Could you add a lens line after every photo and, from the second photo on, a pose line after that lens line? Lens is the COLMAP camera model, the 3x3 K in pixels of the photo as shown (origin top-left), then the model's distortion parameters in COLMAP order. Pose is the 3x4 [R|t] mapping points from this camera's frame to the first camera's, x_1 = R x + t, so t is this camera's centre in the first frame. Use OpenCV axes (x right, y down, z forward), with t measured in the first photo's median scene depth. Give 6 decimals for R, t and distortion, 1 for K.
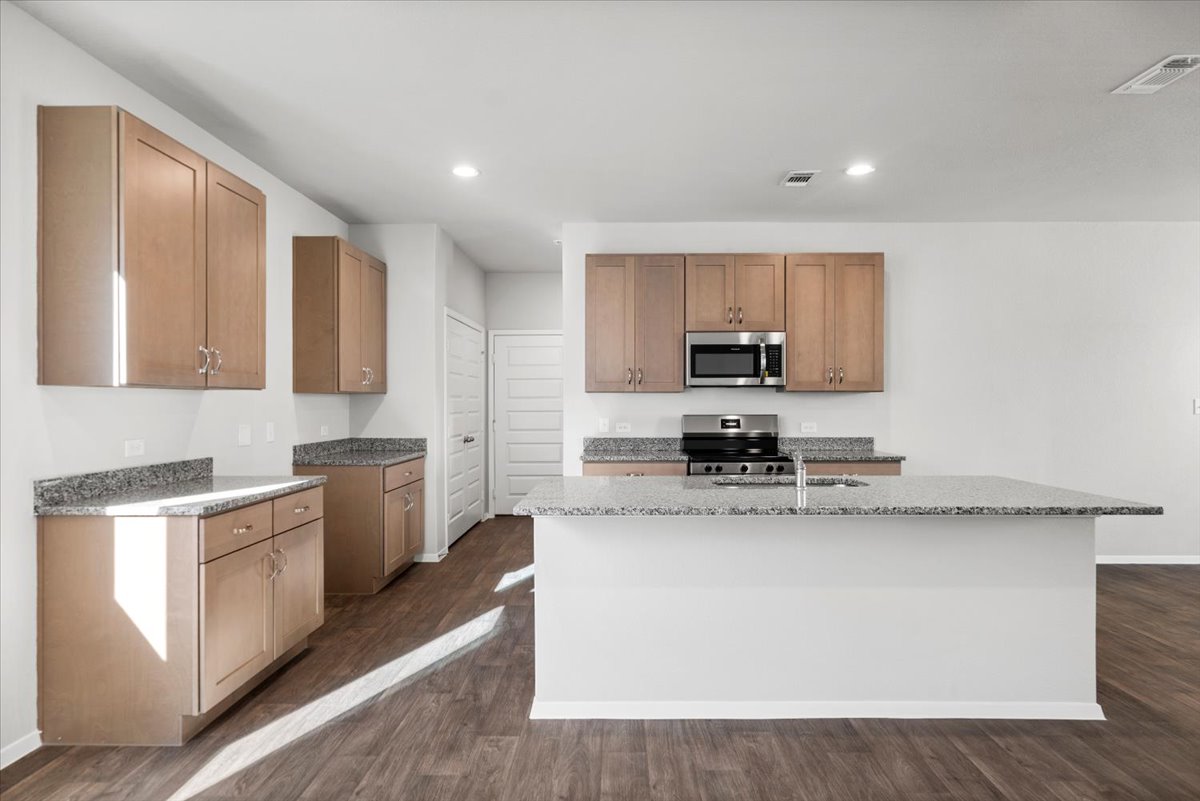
lens RADIAL K [[697.1, 0, 602.2], [0, 697.1, 398.0], [0, 0, 1]] dist [0.000586, -0.002356]
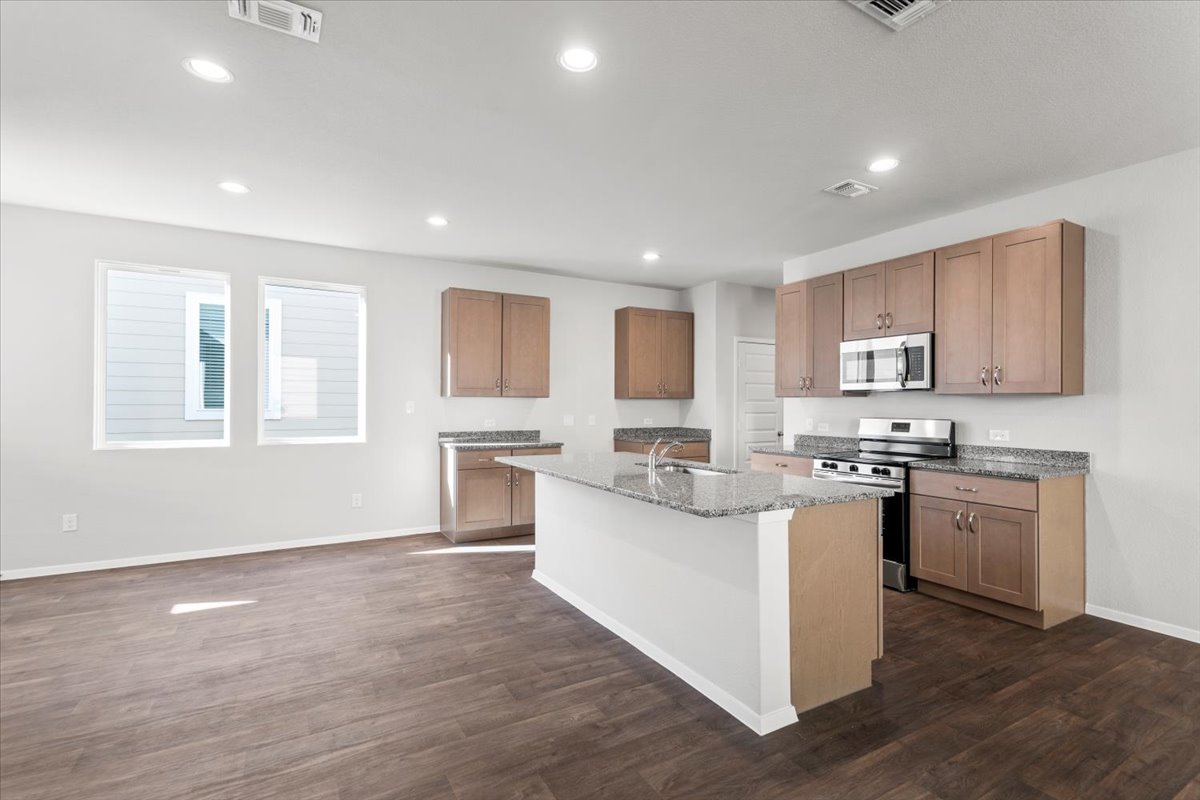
lens RADIAL K [[559.8, 0, 602.2], [0, 559.8, 403.4], [0, 0, 1]] dist [0.005384, -0.000640]
pose [[0.510779, 0.003333, -0.859706, 0.698075], [0.000170, 0.999992, 0.003978, -0.001124], [0.859712, -0.002178, 0.510774, 0.225175]]
